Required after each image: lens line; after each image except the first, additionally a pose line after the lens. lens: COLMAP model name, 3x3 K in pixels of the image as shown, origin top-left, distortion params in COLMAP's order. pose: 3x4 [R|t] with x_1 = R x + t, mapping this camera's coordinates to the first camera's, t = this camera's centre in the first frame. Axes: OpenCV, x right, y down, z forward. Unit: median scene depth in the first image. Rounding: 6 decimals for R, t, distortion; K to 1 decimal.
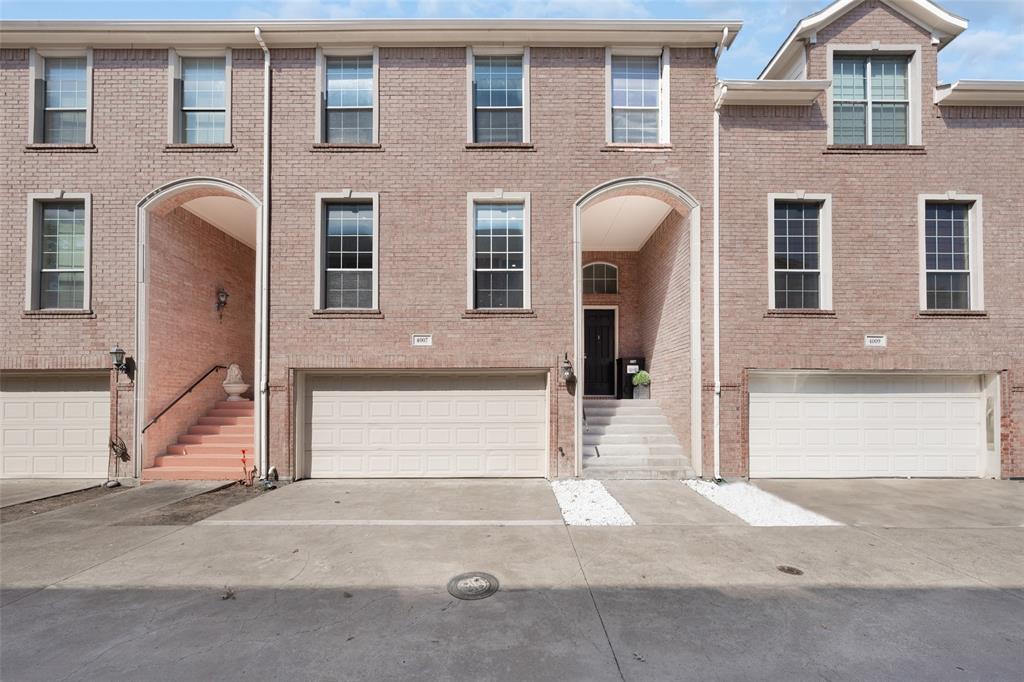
lens RADIAL K [[356.5, 0, 553.2], [0, 356.5, 399.9], [0, 0, 1]] dist [-0.002626, 0.000400]
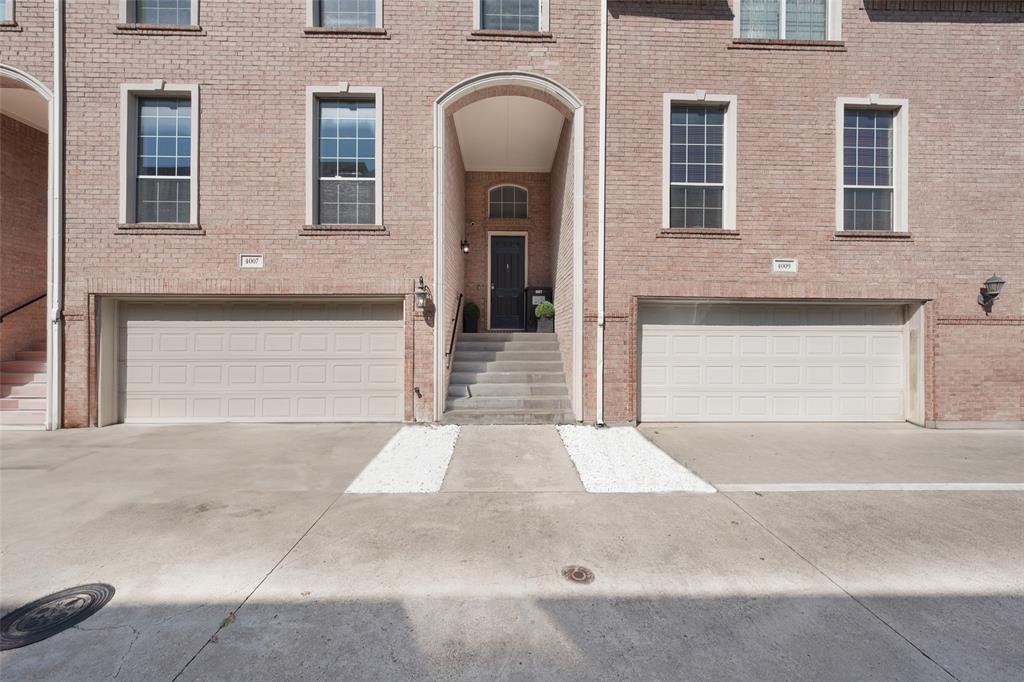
lens RADIAL K [[356.5, 0, 508.6], [0, 356.5, 341.1], [0, 0, 1]] dist [-0.002626, 0.000400]
pose [[0.999888, 0.001903, 0.014878, 0.221159], [-0.002150, 0.999859, 0.016628, 0.006564], [-0.014844, -0.016658, 0.999751, 0.136026]]
